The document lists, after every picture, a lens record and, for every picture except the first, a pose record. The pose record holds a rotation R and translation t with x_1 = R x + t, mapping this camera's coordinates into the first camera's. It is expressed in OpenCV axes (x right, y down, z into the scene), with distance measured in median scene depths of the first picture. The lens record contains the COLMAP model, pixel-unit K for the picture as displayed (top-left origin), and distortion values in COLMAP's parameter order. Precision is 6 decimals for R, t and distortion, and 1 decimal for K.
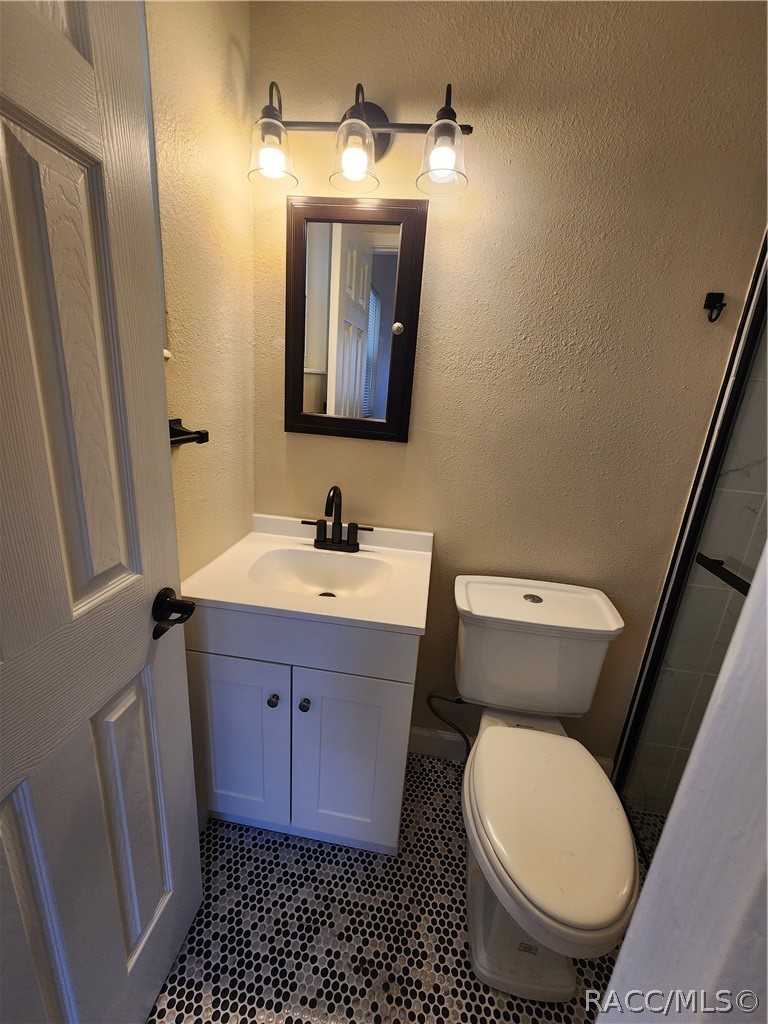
lens RADIAL K [[422.6, 0, 384.1], [0, 422.6, 509.9], [0, 0, 1]] dist [0.001512, 0.000774]
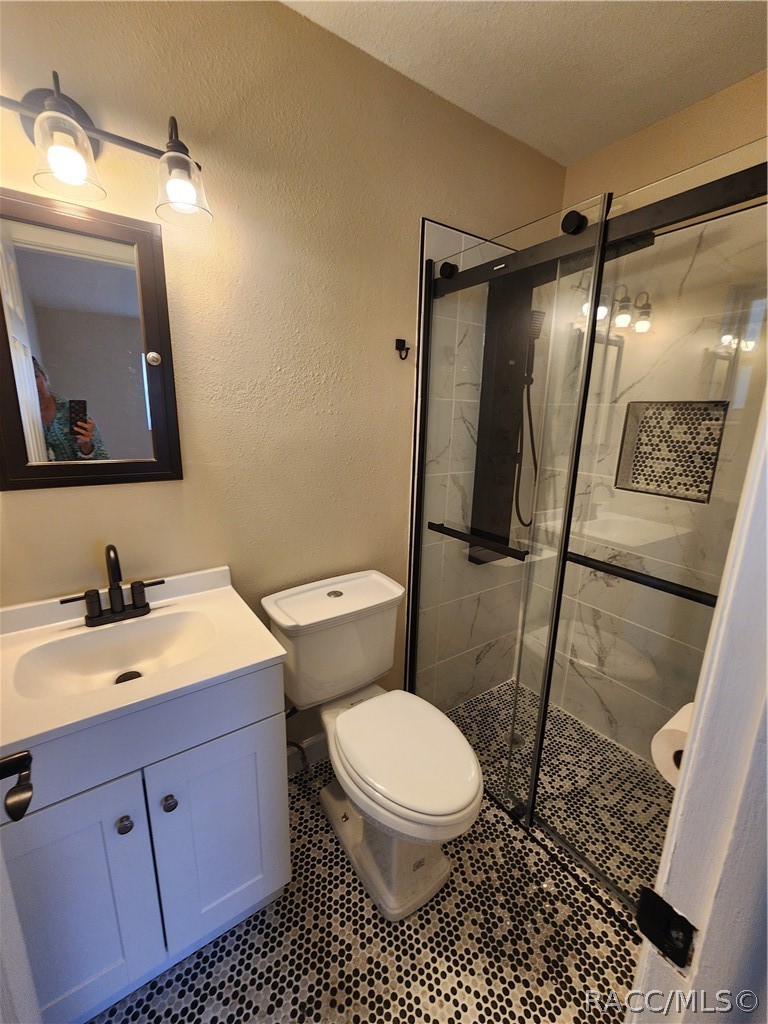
lens RADIAL K [[422.6, 0, 378.0], [0, 422.6, 514.6], [0, 0, 1]] dist [0.001512, 0.000774]
pose [[0.737393, -0.217155, 0.639605, -0.248067], [0.228934, 0.971215, 0.065806, -0.048294], [-0.635484, 0.097903, 0.765882, 0.026608]]
